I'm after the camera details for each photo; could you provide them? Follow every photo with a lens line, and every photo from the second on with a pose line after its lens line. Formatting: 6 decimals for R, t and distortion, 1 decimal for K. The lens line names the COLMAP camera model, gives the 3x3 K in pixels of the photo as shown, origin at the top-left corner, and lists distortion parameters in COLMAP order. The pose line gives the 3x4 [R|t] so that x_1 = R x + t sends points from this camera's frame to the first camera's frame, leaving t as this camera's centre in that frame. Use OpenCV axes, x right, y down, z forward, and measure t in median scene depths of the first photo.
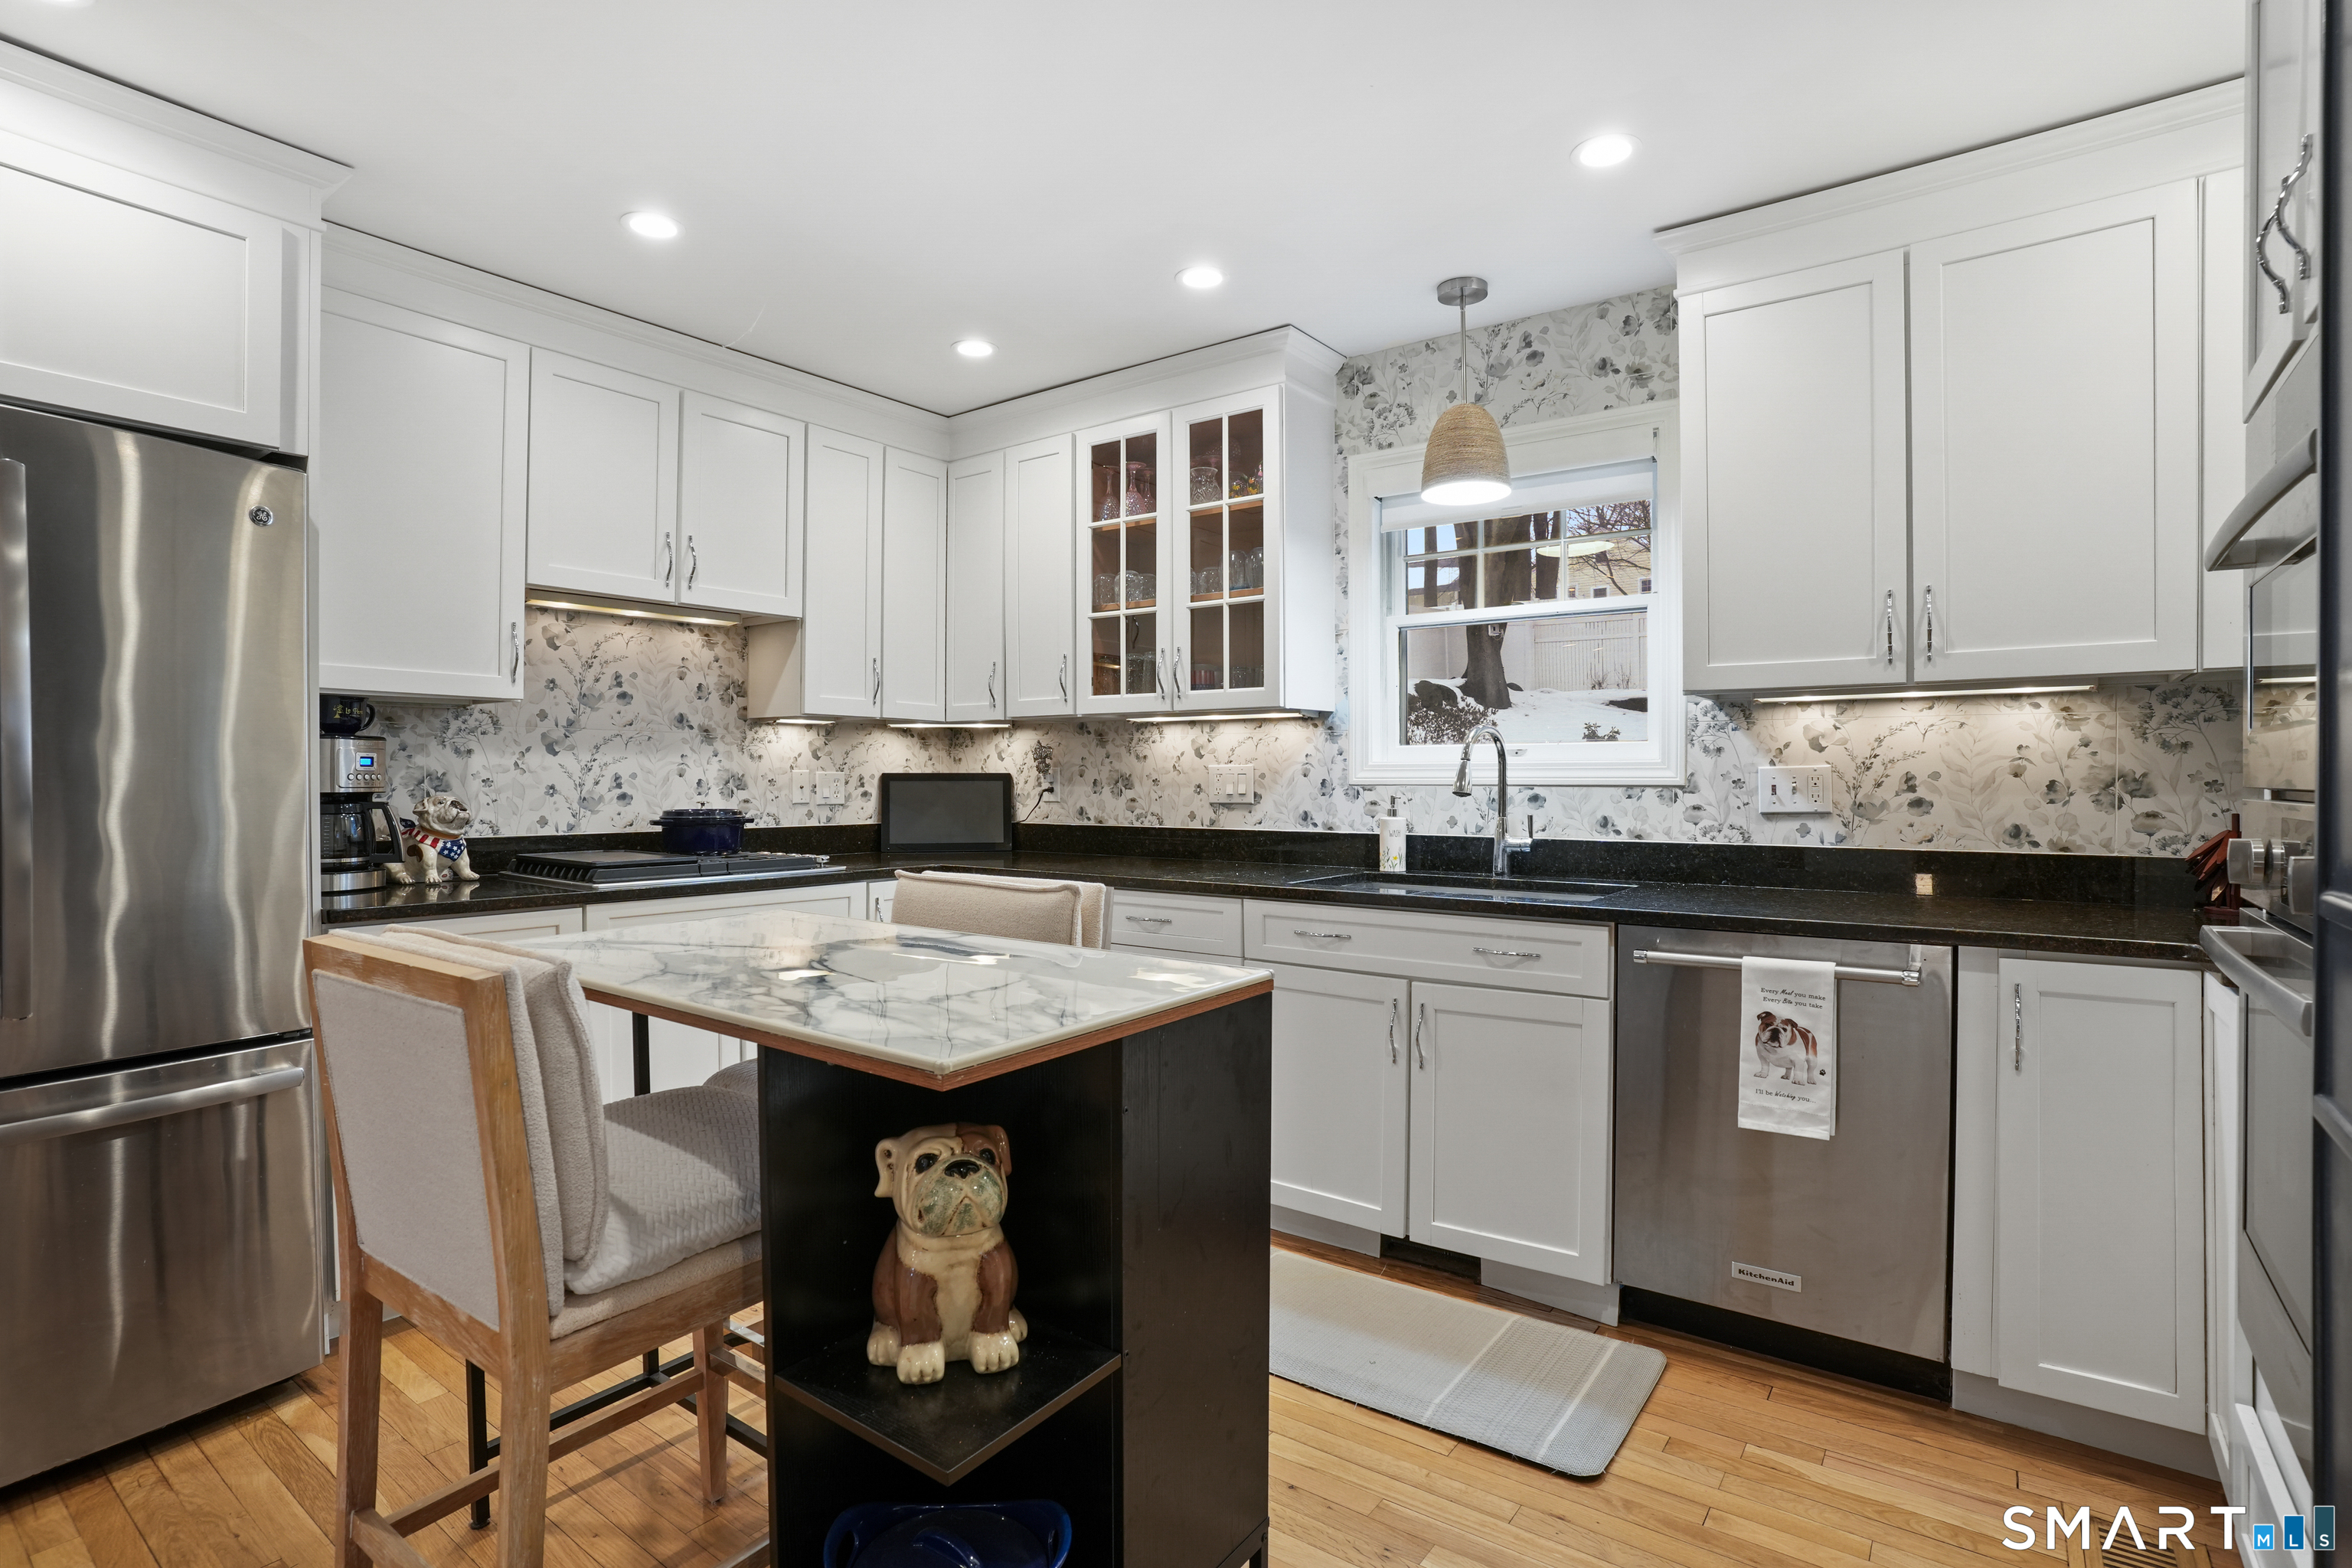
lens RADIAL K [[1165.6, 0, 1186.4], [0, 1165.6, 787.7], [0, 0, 1]] dist [-0.088124, 0.046422]
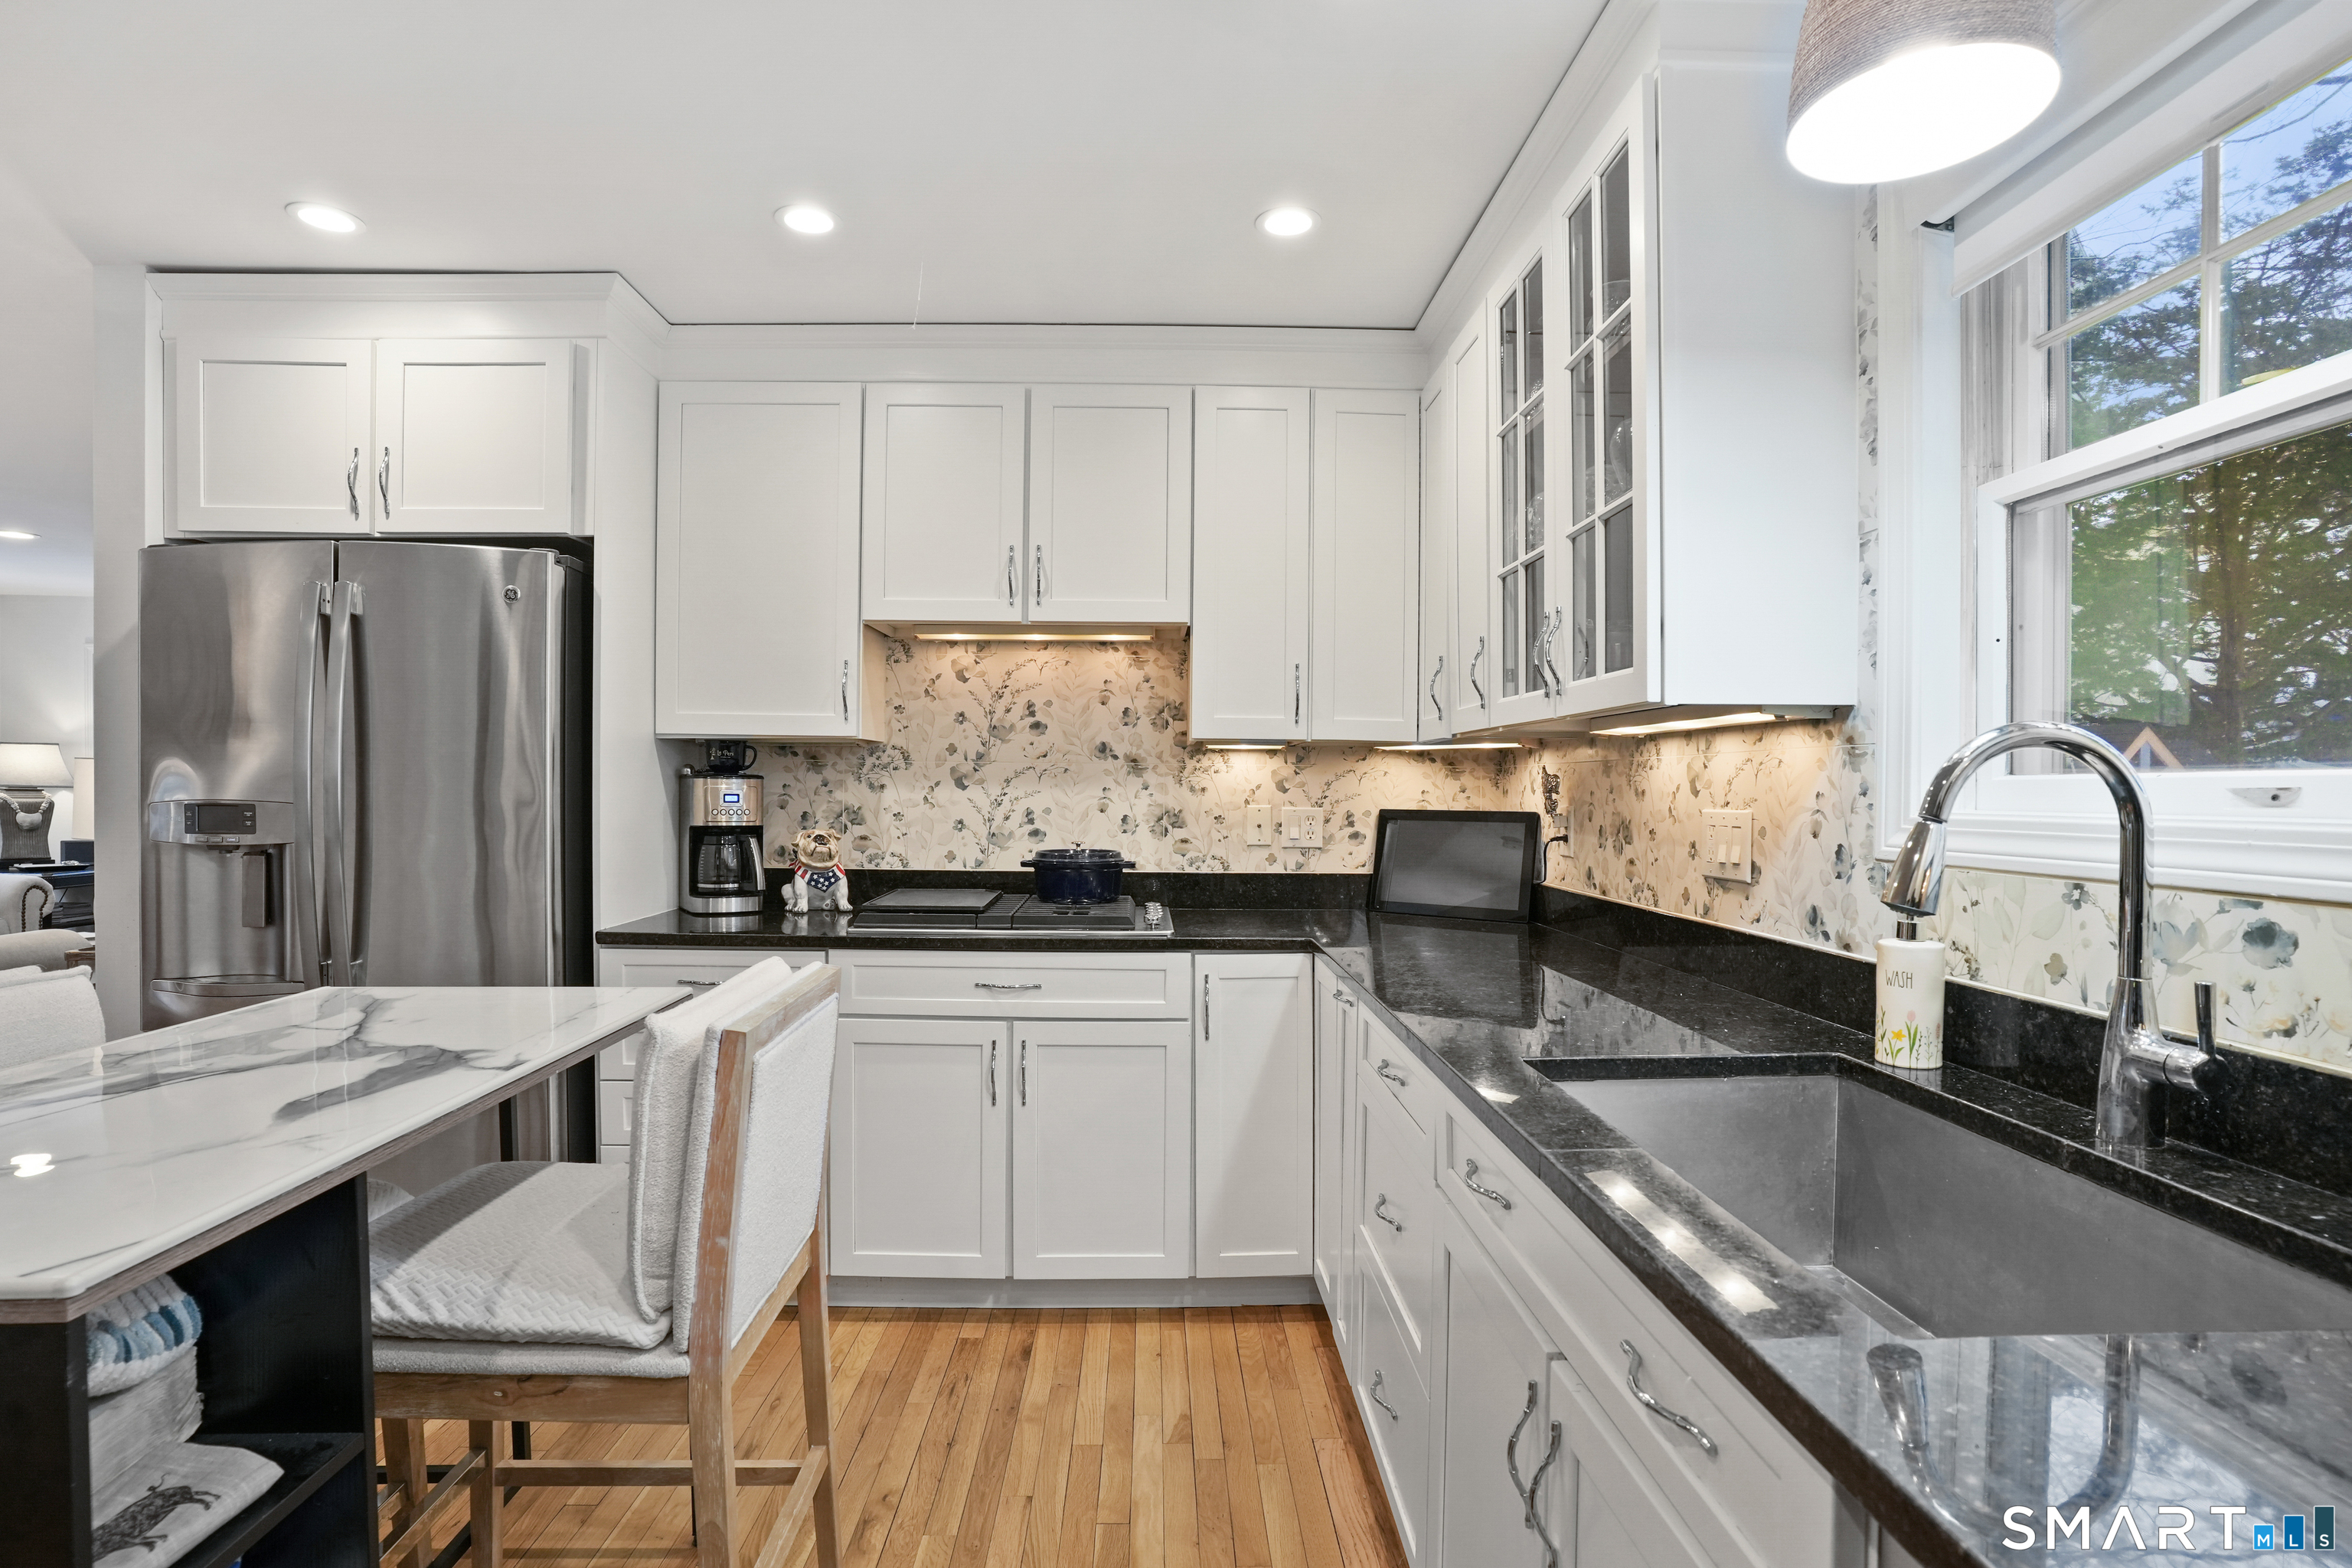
lens RADIAL K [[1165.6, 0, 1186.4], [0, 1165.6, 787.7], [0, 0, 1]] dist [-0.088124, 0.046422]
pose [[0.615279, 0.003664, -0.788301, 0.340532], [-0.013334, 0.999895, -0.005760, -0.025834], [0.788197, 0.014055, 0.615263, 0.514694]]
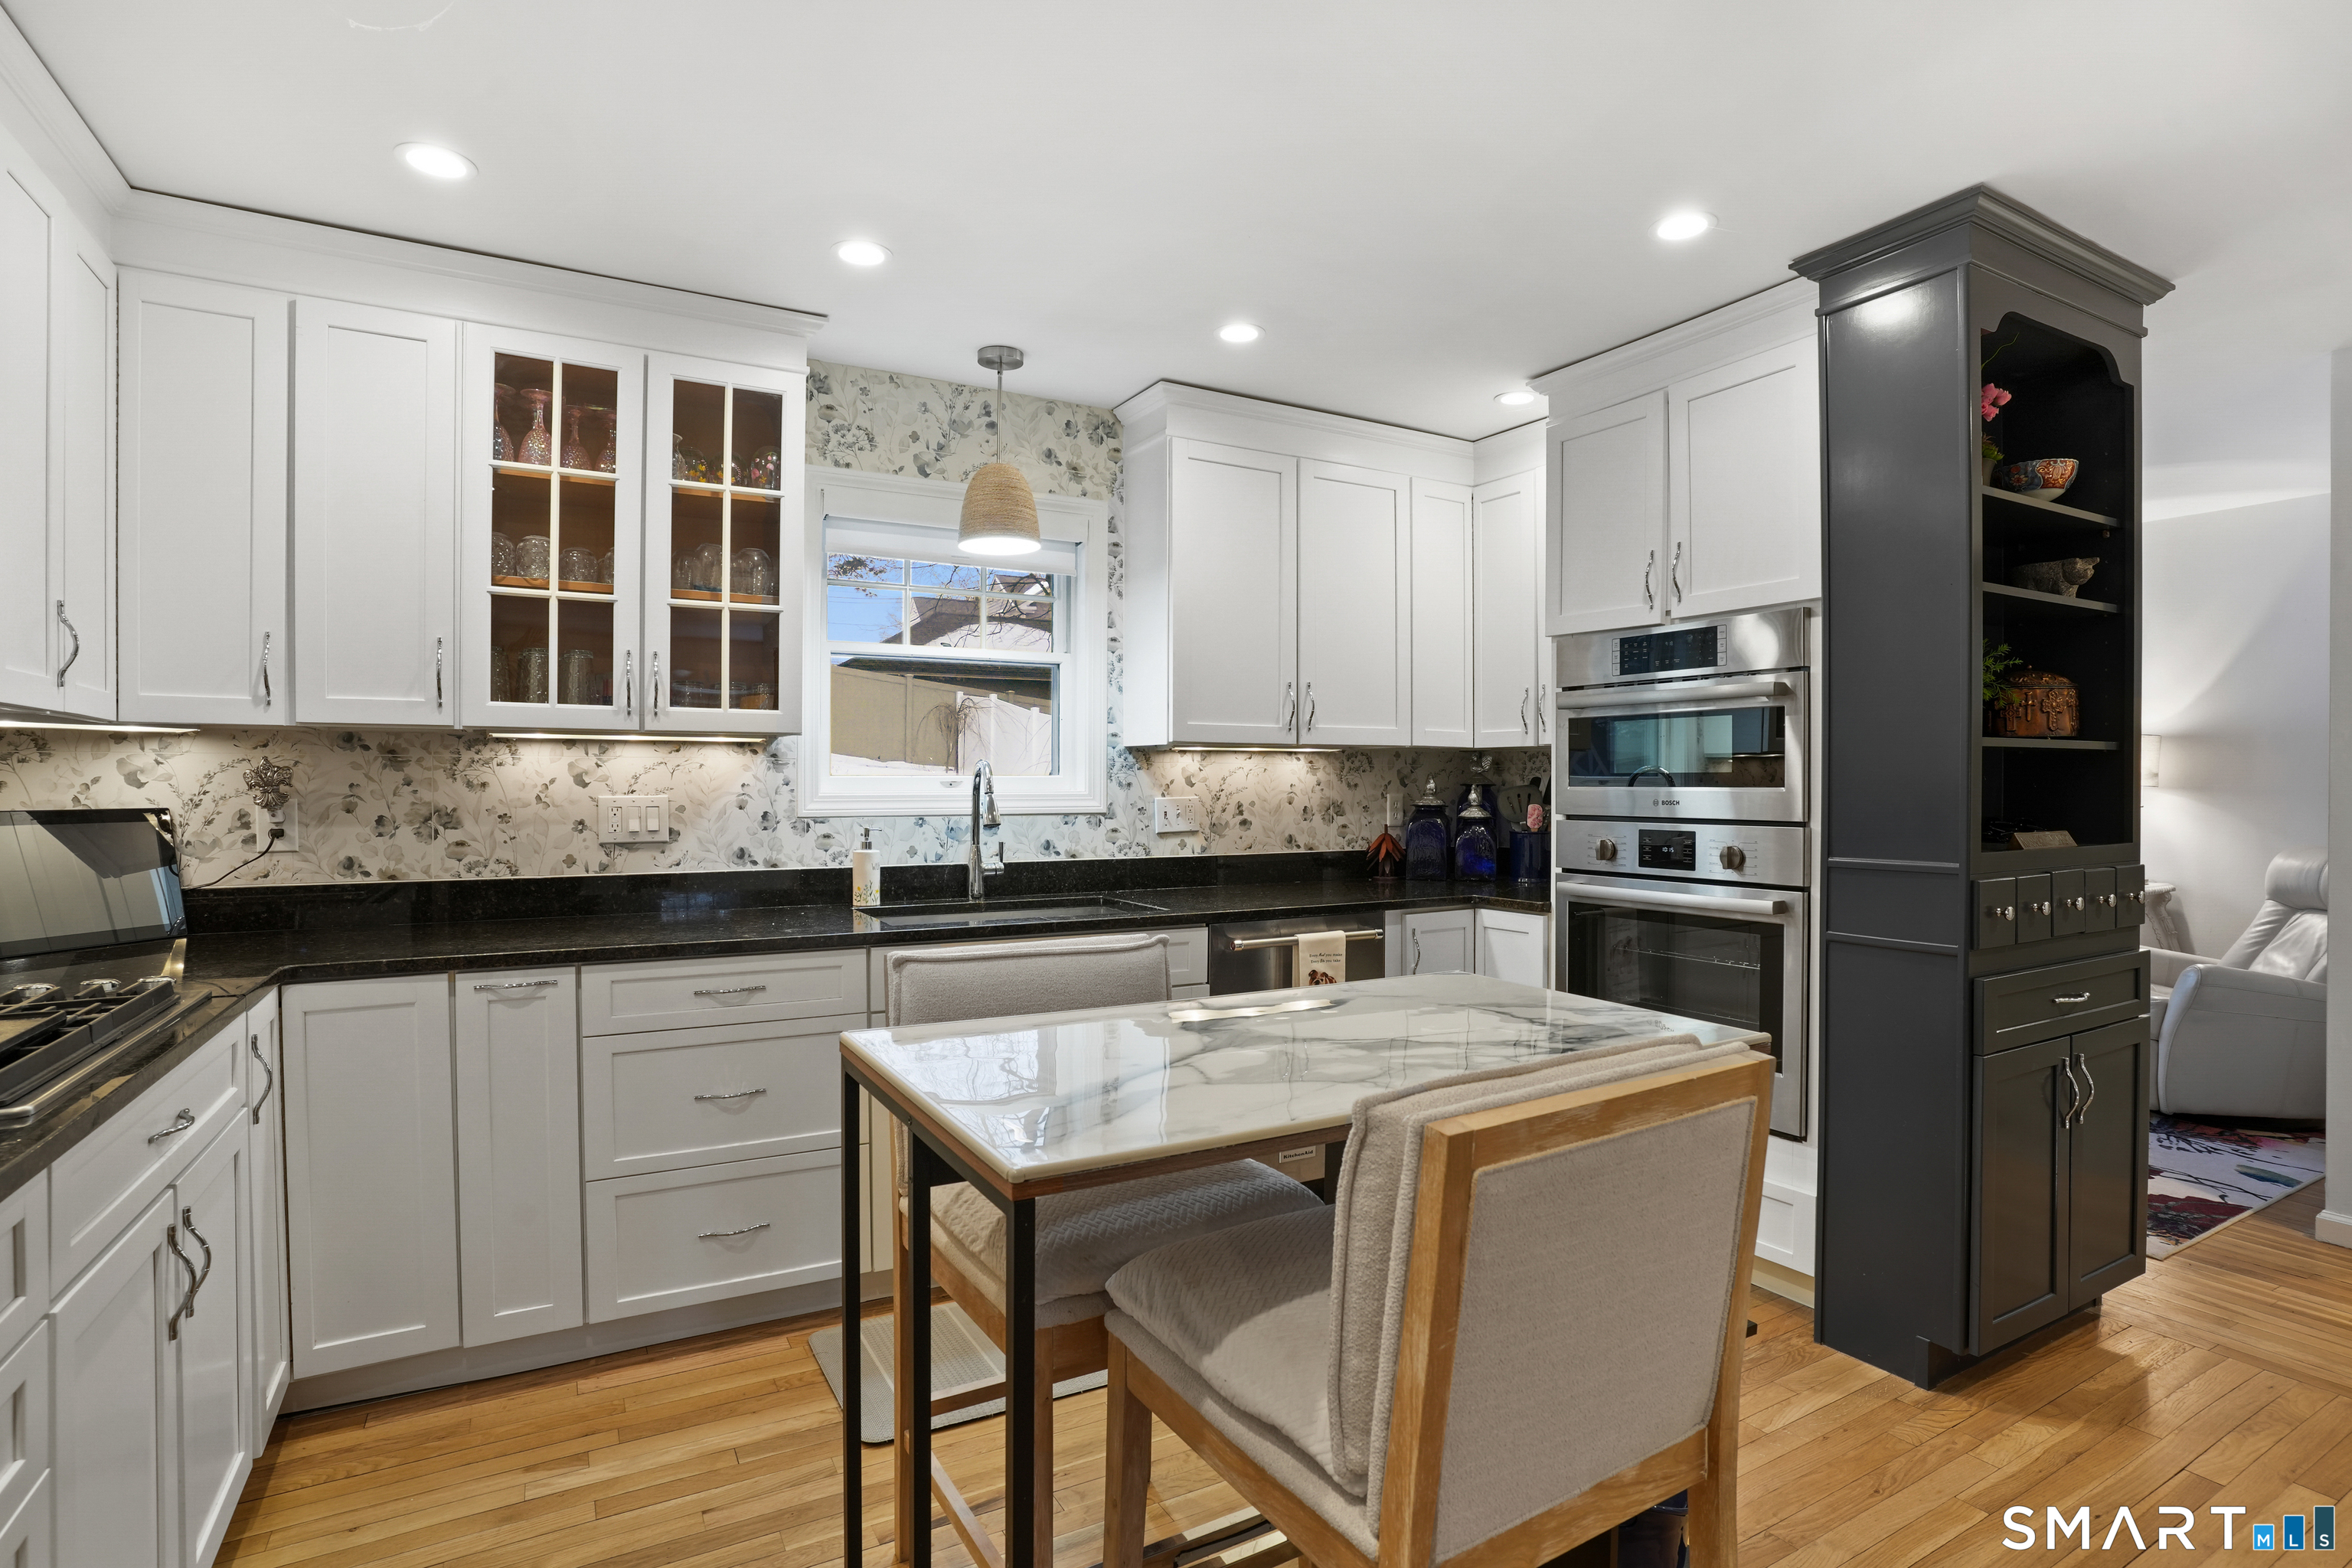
lens RADIAL K [[1165.6, 0, 1186.4], [0, 1165.6, 787.7], [0, 0, 1]] dist [-0.088124, 0.046422]
pose [[0.400523, -0.003162, 0.916281, -0.598808], [0.005953, 0.999982, 0.000848, -0.025914], [-0.916267, 0.005114, 0.400535, 0.358079]]
